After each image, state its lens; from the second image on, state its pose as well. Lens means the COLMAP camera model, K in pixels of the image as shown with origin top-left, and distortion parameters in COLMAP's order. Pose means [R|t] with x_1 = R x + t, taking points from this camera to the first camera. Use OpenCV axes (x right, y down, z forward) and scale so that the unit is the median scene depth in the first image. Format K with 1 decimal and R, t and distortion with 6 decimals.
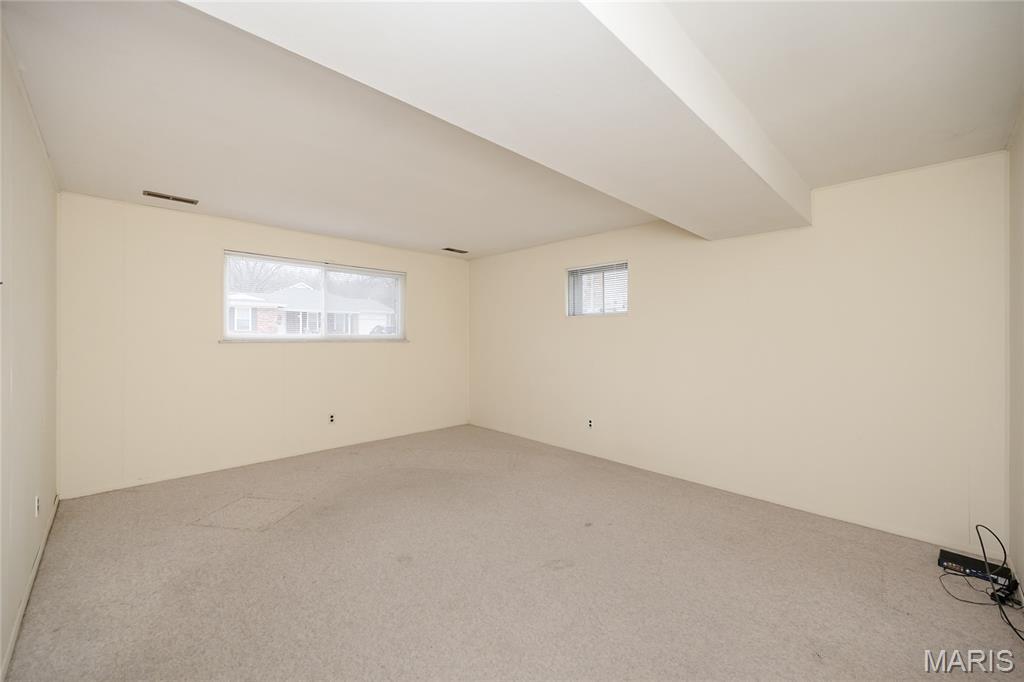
lens RADIAL K [[404.0, 0, 512.4], [0, 404.0, 338.6], [0, 0, 1]] dist [0.000277, -0.000360]
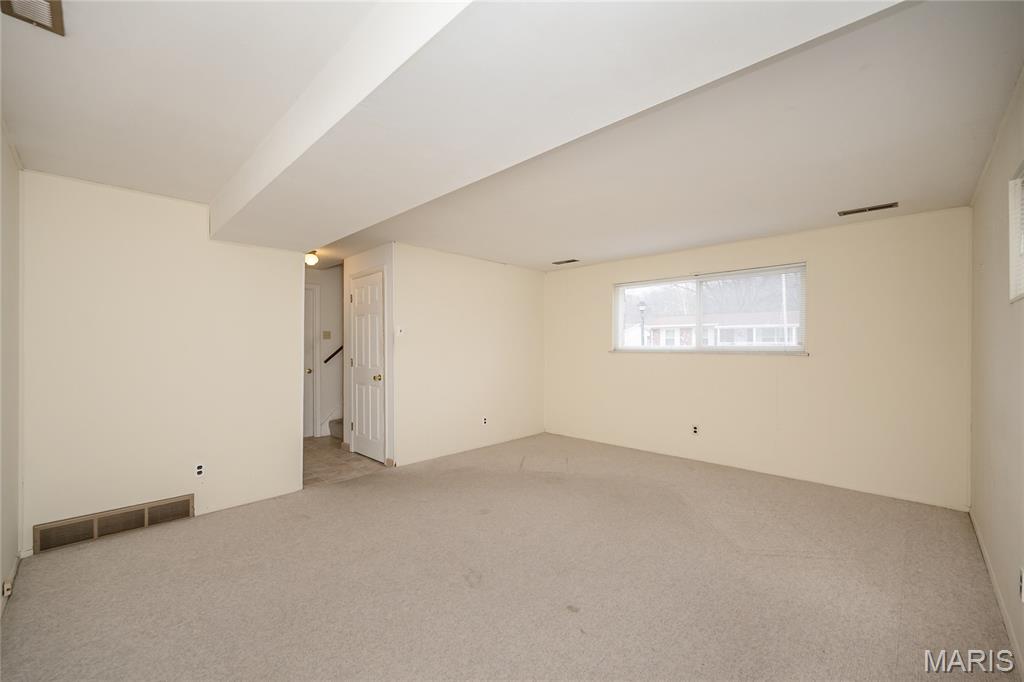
lens RADIAL K [[404.0, 0, 512.7], [0, 404.0, 344.0], [0, 0, 1]] dist [0.000277, -0.000360]
pose [[0.032762, -0.011137, -0.999401, 0.536773], [-0.009958, 0.999885, -0.011469, 0.001078], [0.999414, 0.010328, 0.032647, 0.515078]]
